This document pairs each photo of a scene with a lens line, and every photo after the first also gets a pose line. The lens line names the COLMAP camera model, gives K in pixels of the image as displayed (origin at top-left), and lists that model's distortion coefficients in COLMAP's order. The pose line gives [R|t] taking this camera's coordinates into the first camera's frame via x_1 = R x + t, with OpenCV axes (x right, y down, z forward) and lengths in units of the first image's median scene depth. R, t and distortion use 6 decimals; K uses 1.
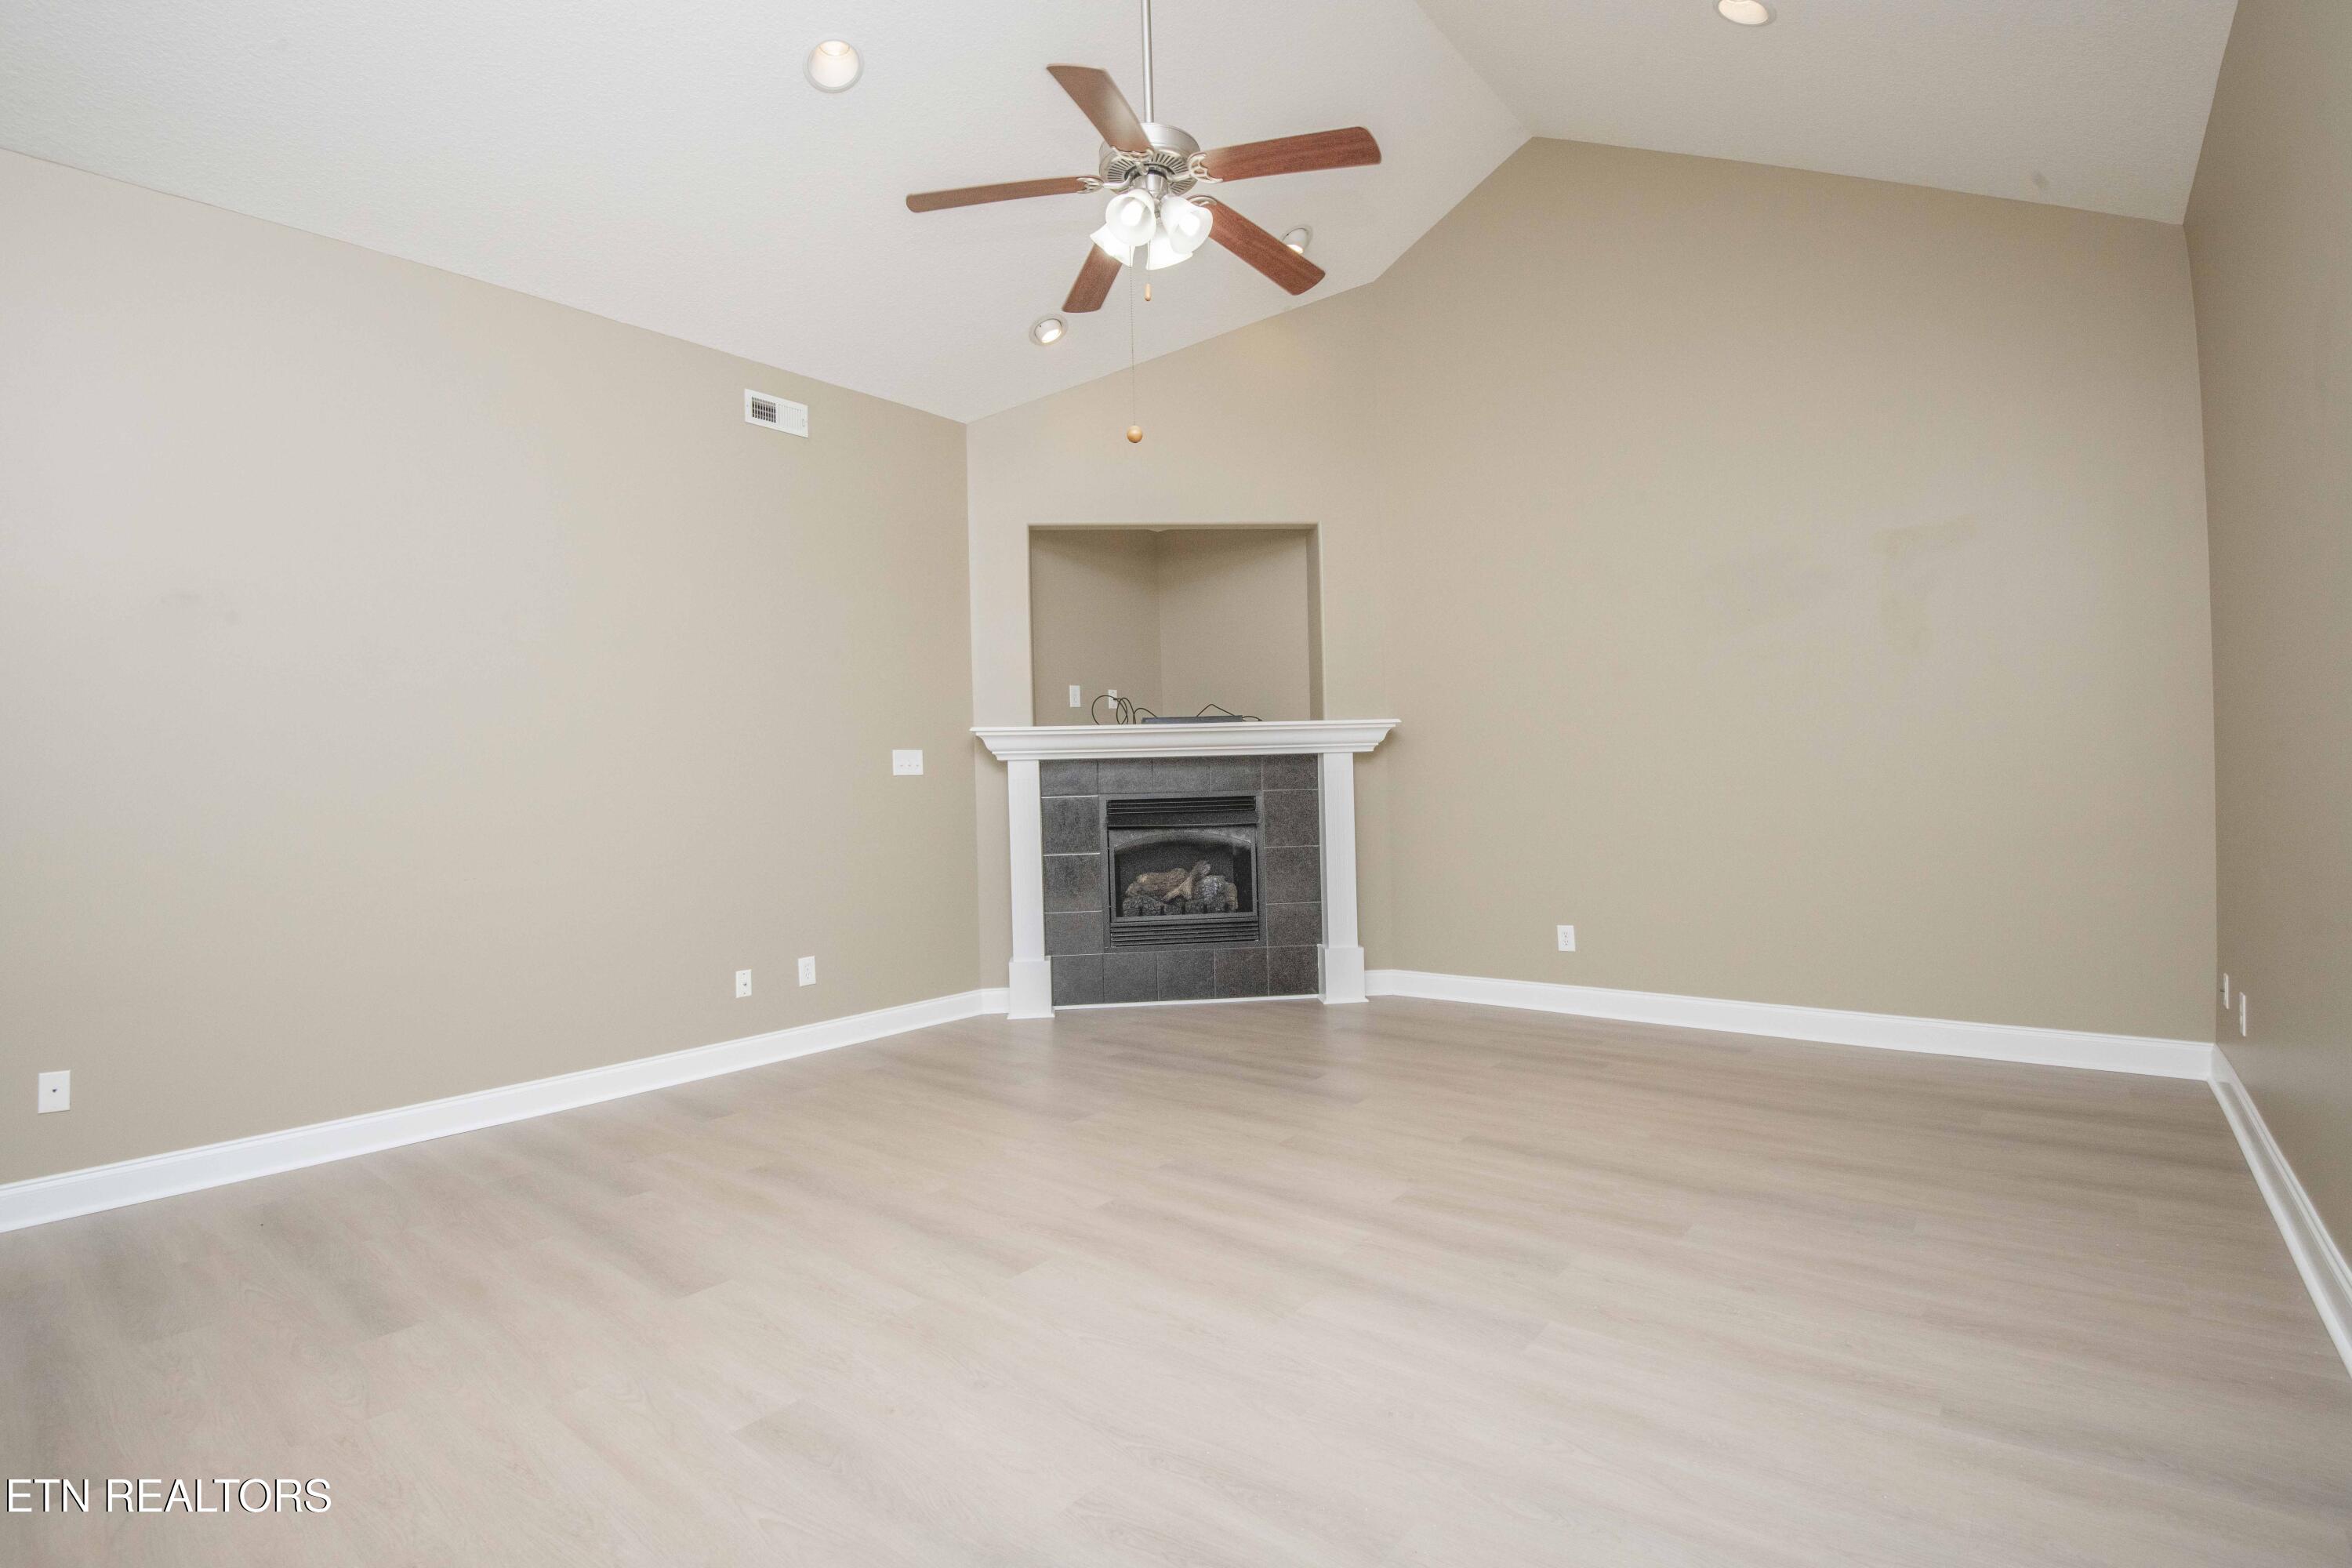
lens RADIAL K [[1085.9, 0, 1184.7], [0, 1085.9, 777.0], [0, 0, 1]] dist [-0.019024, -0.014726]
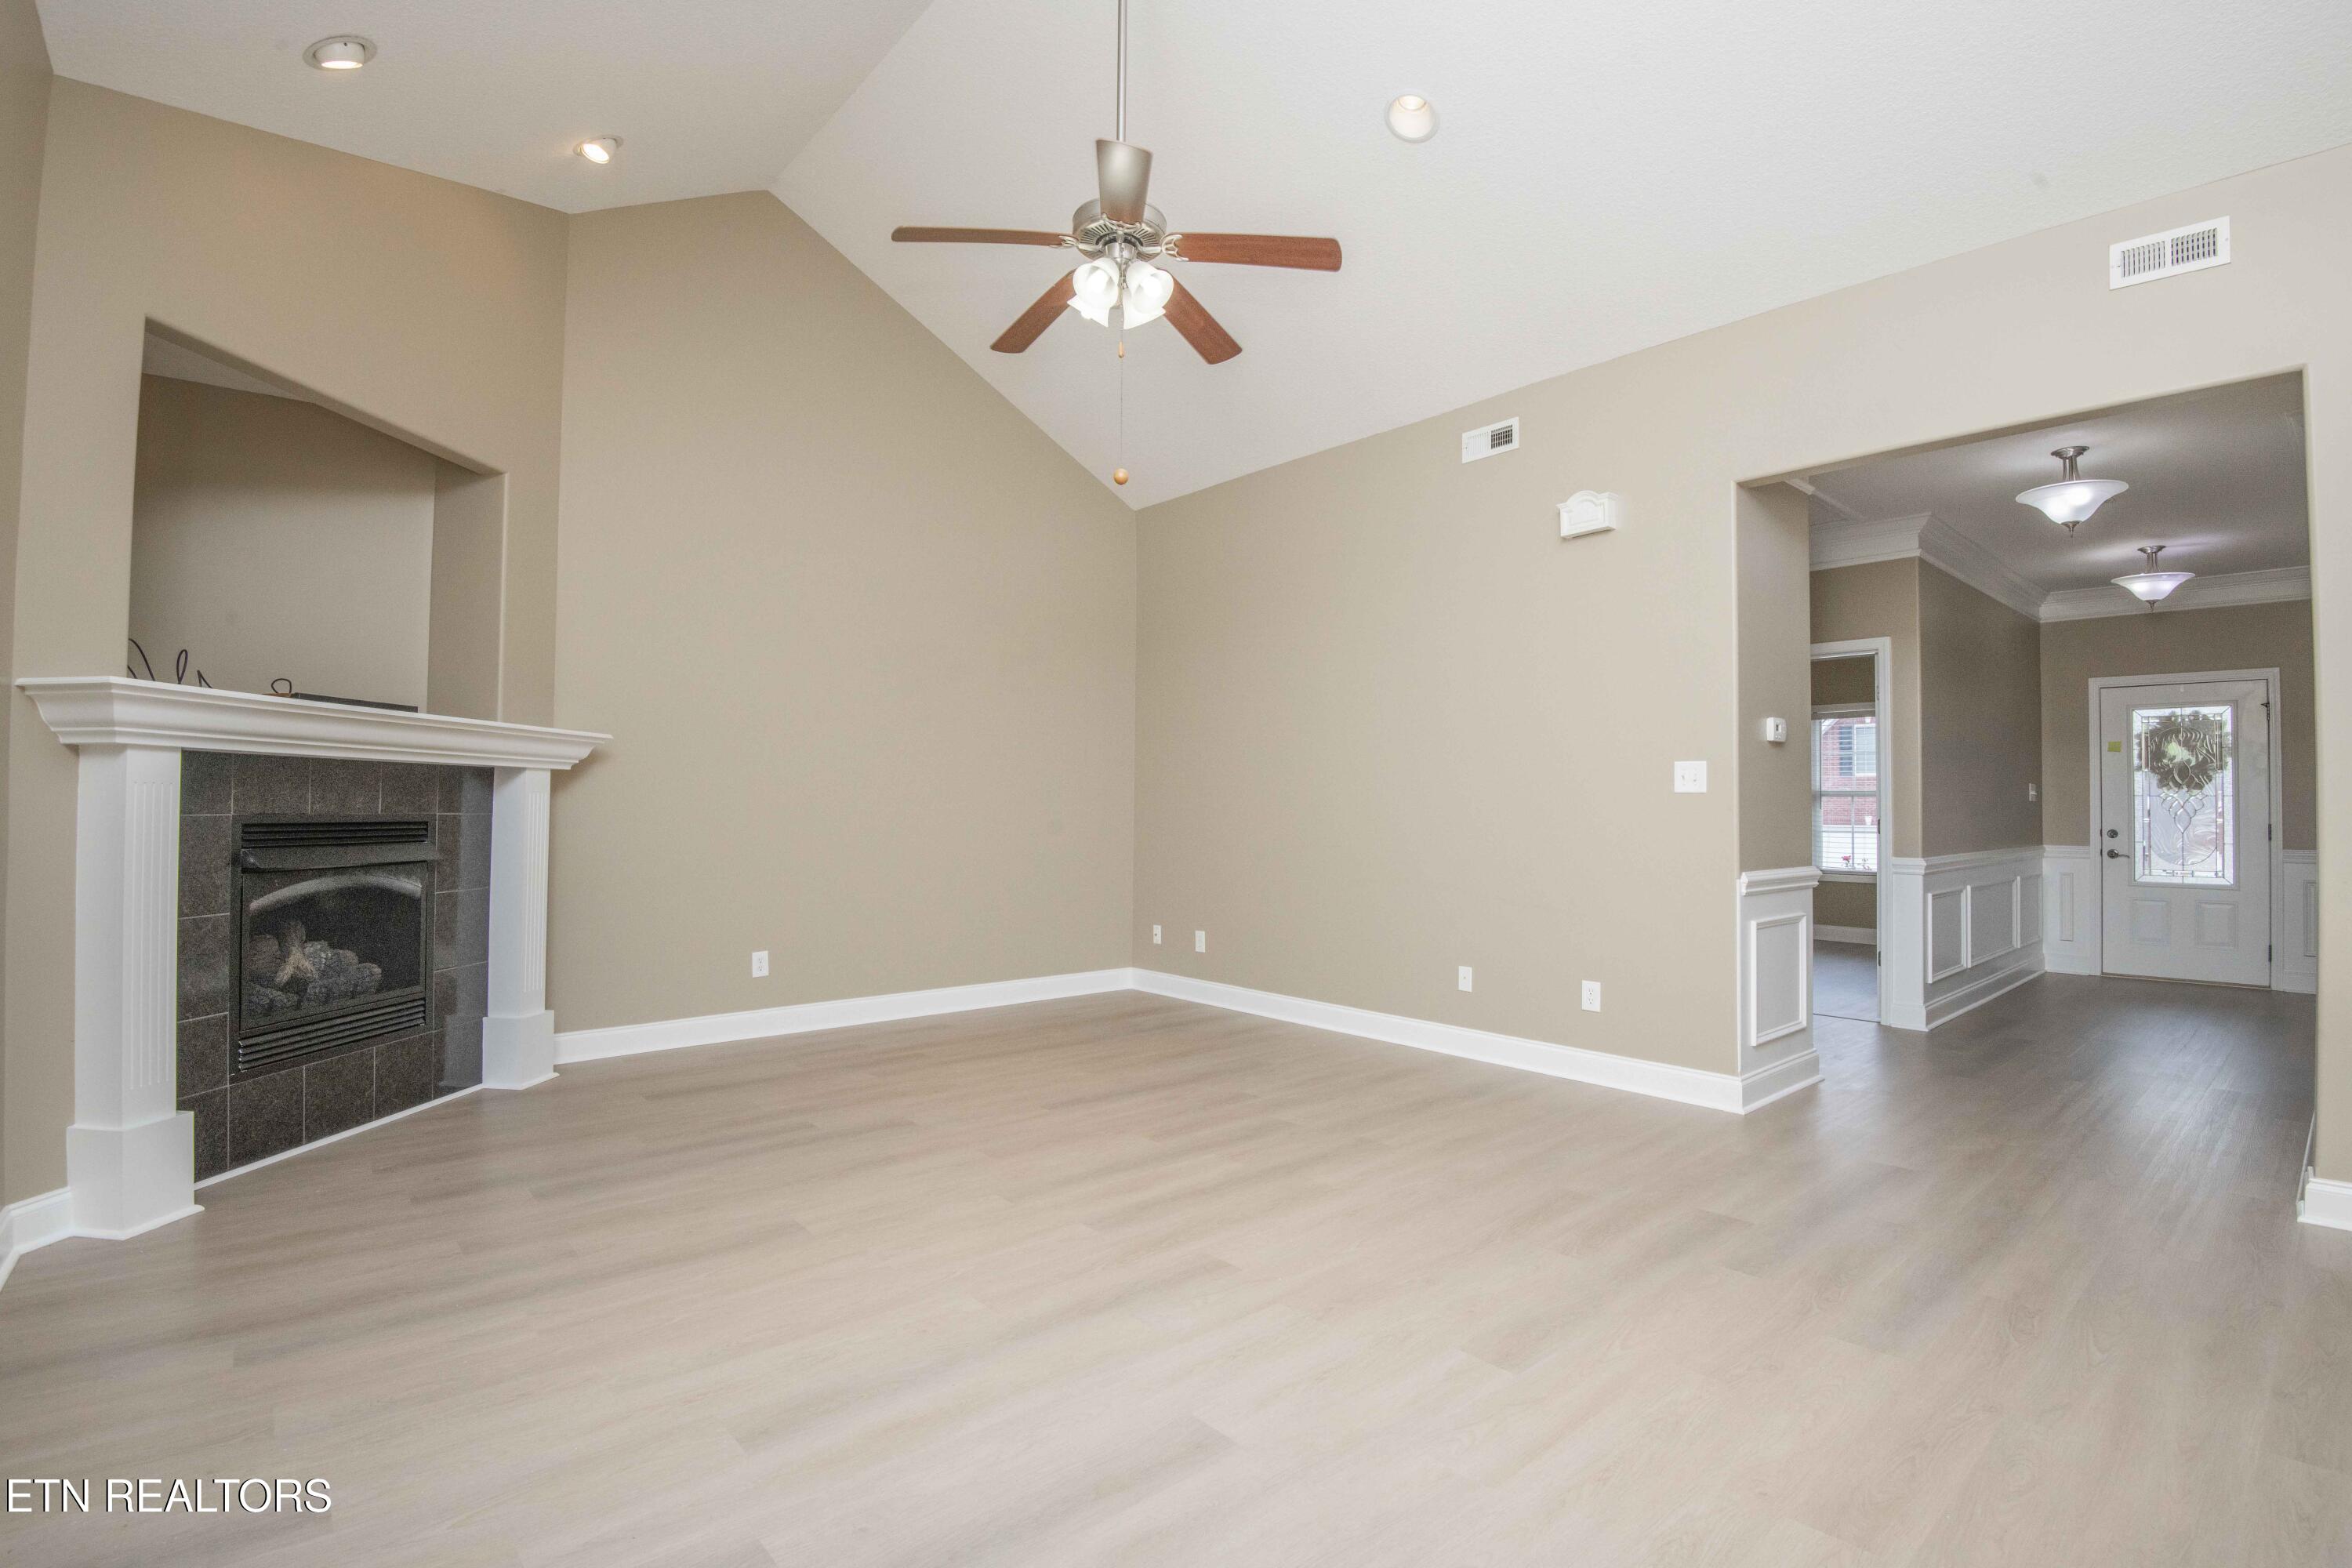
lens RADIAL K [[1085.9, 0, 1181.8], [0, 1085.9, 785.5], [0, 0, 1]] dist [-0.019024, -0.014726]
pose [[0.169594, 0.048221, 0.984334, -0.573039], [-0.017203, 0.998795, -0.045966, 0.018651], [-0.985364, -0.009138, 0.170219, 0.408726]]
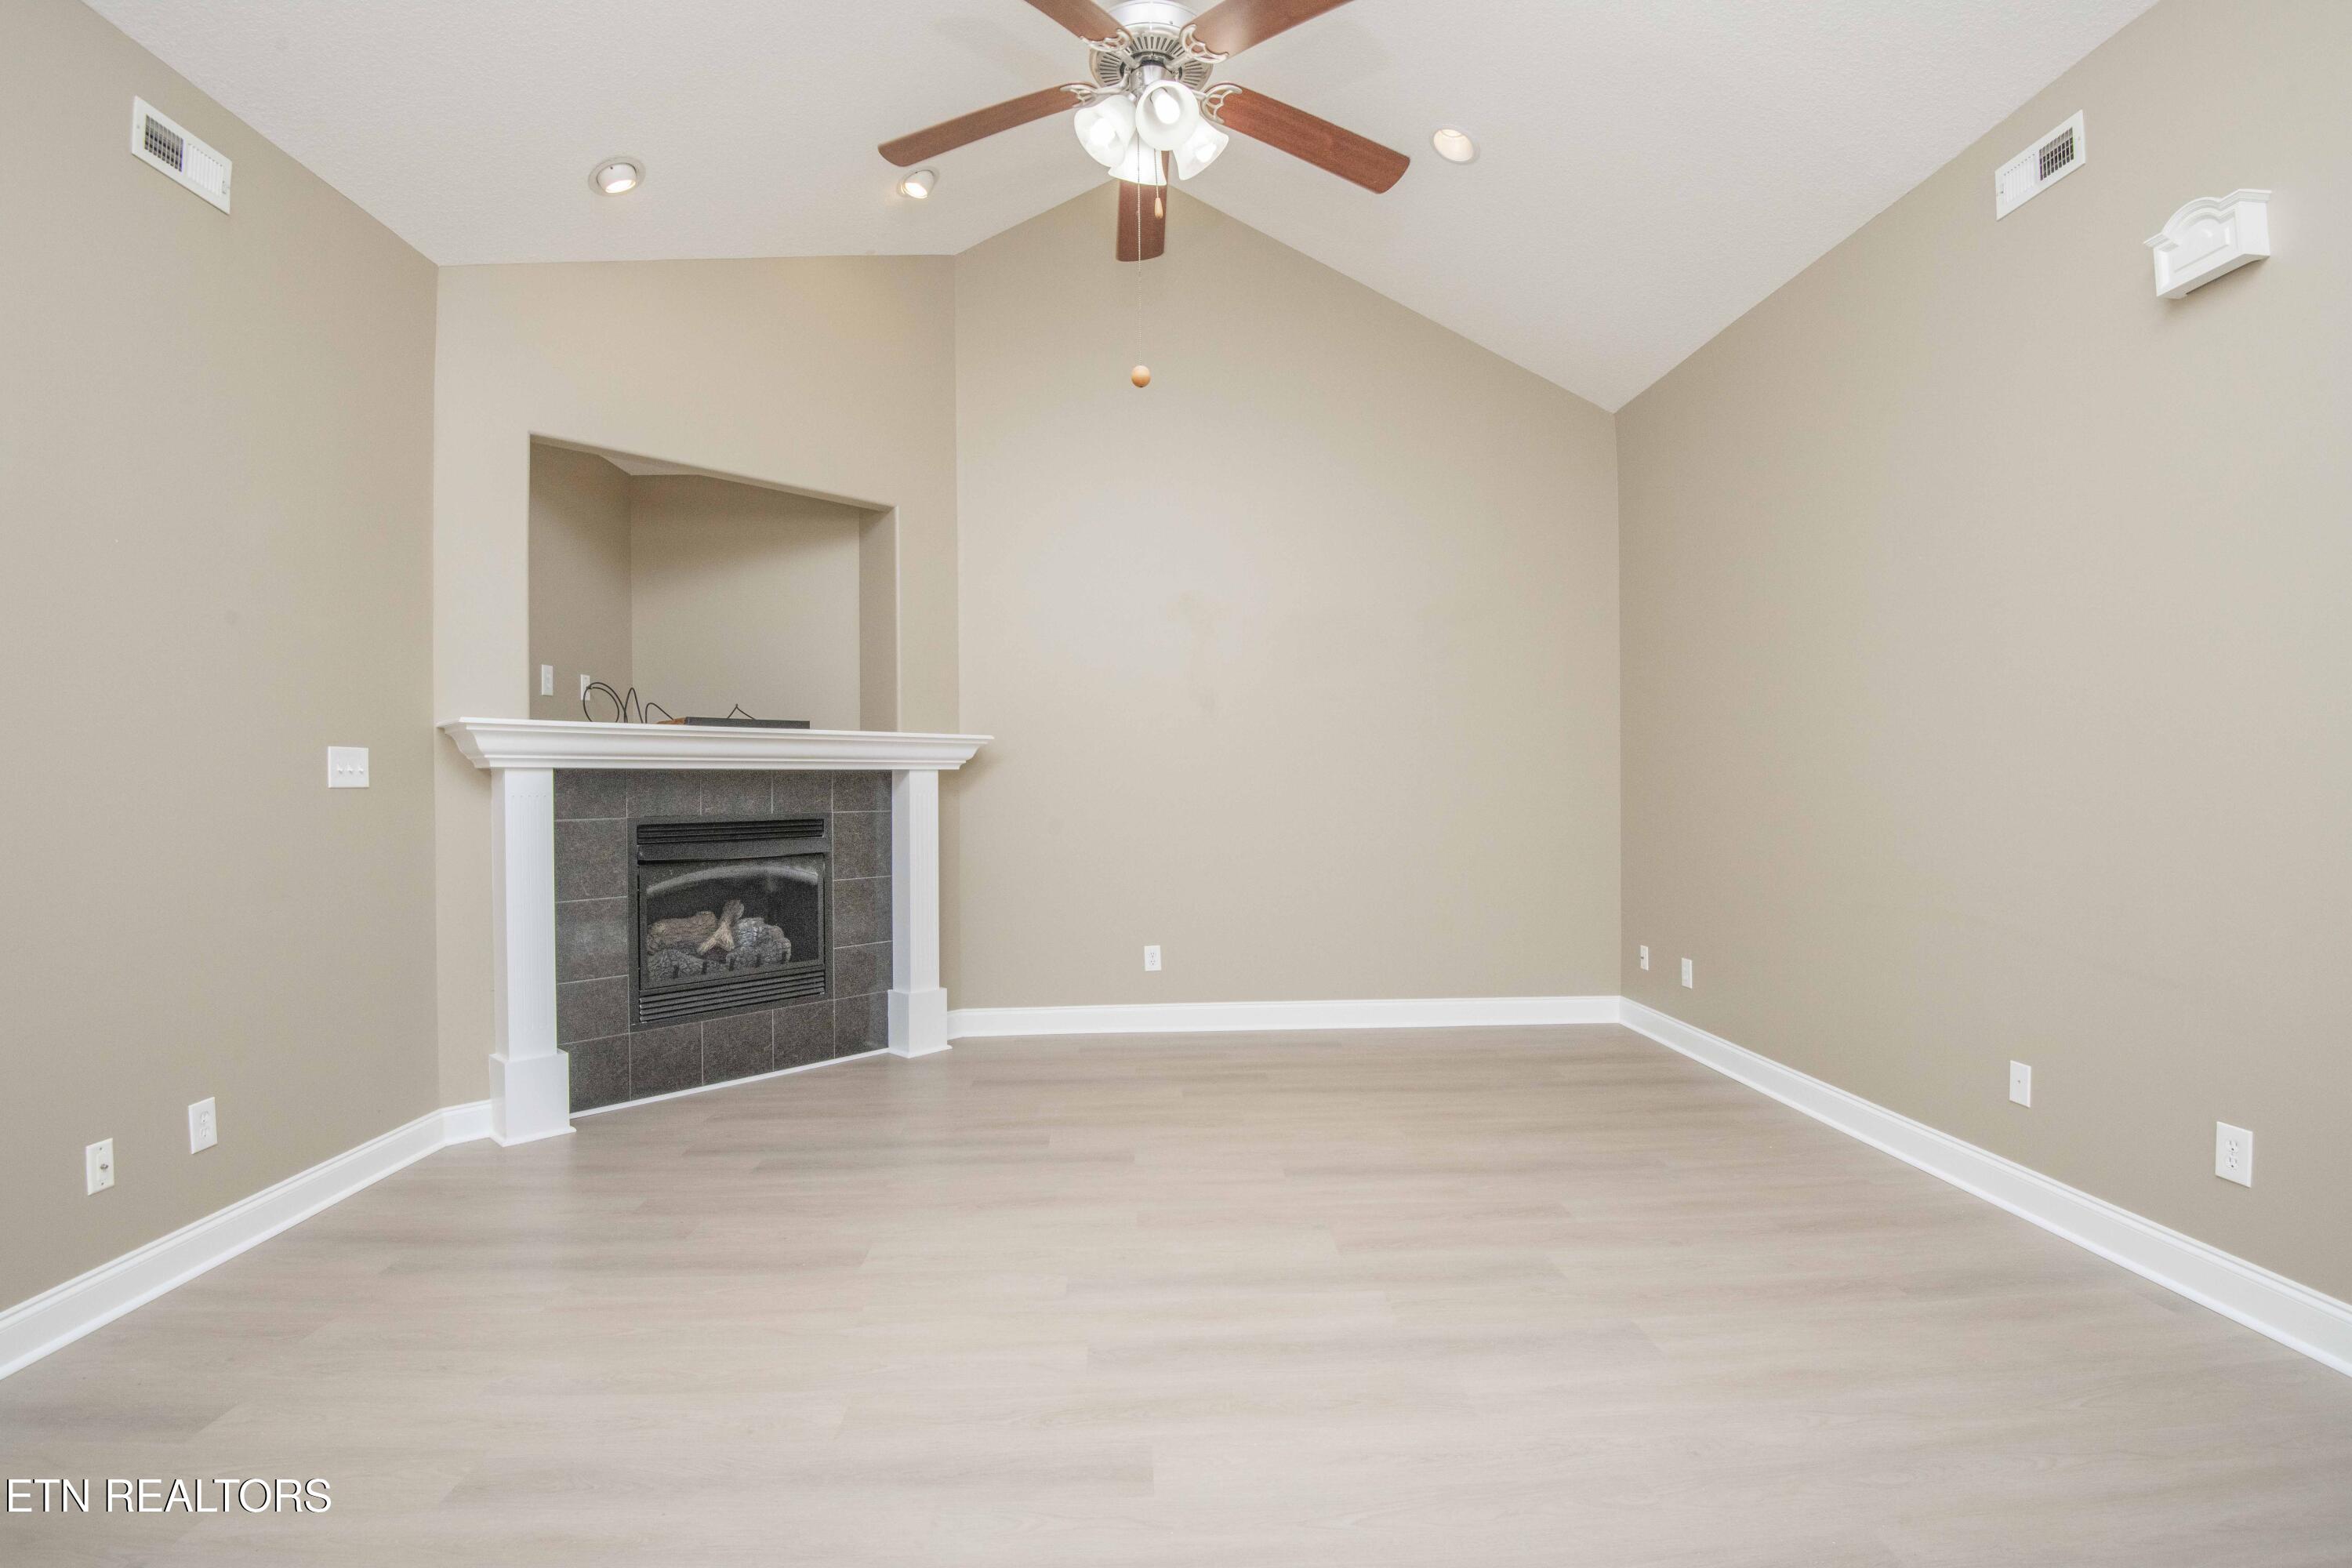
lens RADIAL K [[1085.9, 0, 1182.2], [0, 1085.9, 776.8], [0, 0, 1]] dist [-0.019024, -0.014726]
pose [[0.746393, 0.024002, 0.665073, -0.295869], [-0.013813, 0.999693, -0.020576, -0.001663], [-0.665362, 0.006172, 0.746495, 0.206435]]
